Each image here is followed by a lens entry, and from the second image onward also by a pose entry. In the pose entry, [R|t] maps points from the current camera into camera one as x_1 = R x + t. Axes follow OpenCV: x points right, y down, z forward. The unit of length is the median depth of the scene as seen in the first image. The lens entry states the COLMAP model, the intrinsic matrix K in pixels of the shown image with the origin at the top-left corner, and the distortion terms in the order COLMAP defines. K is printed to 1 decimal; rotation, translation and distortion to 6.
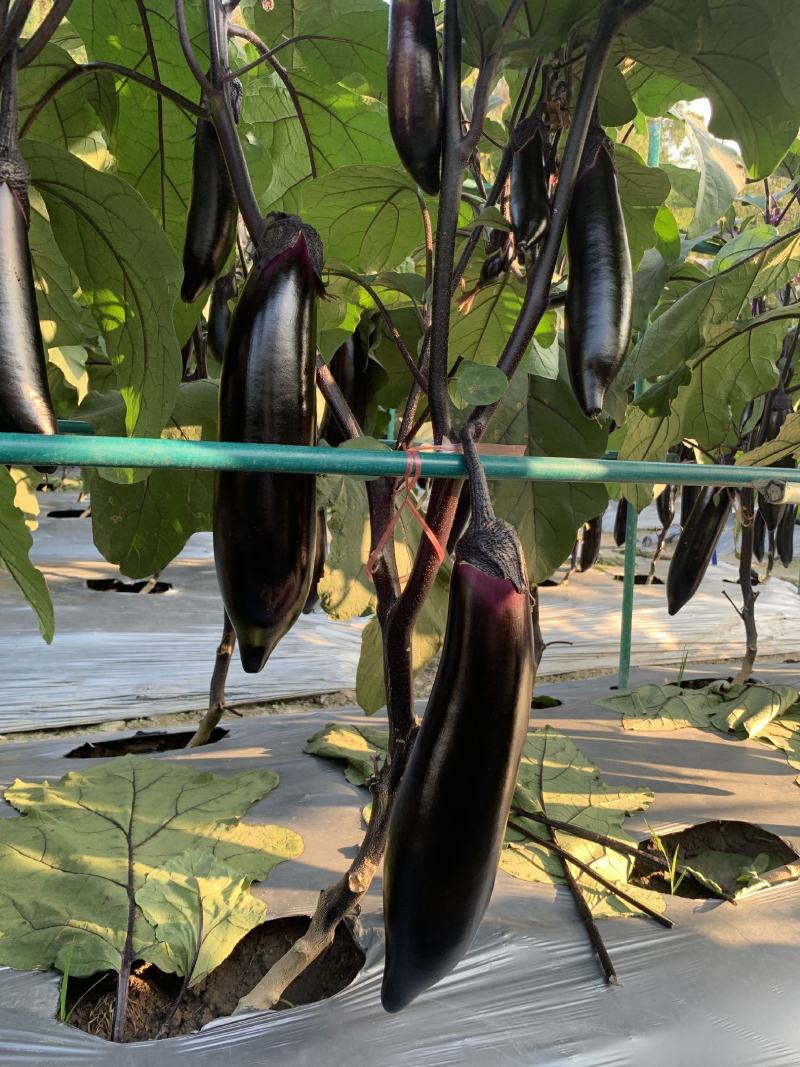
lens RADIAL K [[805.0, 0, 415.4], [0, 805.0, 533.6], [0, 0, 1]] dist [-0.022324, 0.009959]
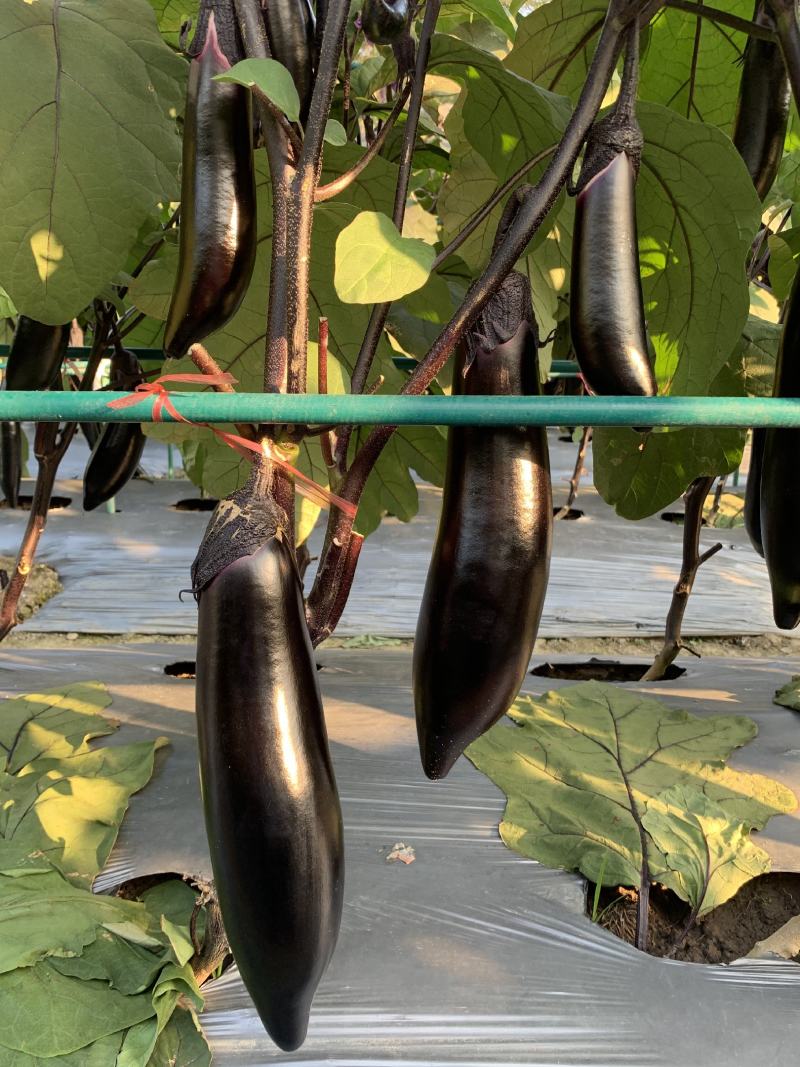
lens RADIAL K [[805.0, 0, 415.4], [0, 805.0, 533.6], [0, 0, 1]] dist [-0.022324, 0.009959]
pose [[0.905197, 0.062498, -0.420372, -0.177811], [-0.020856, 0.994469, 0.102941, -0.028478], [0.424481, -0.084415, 0.901493, -0.052001]]
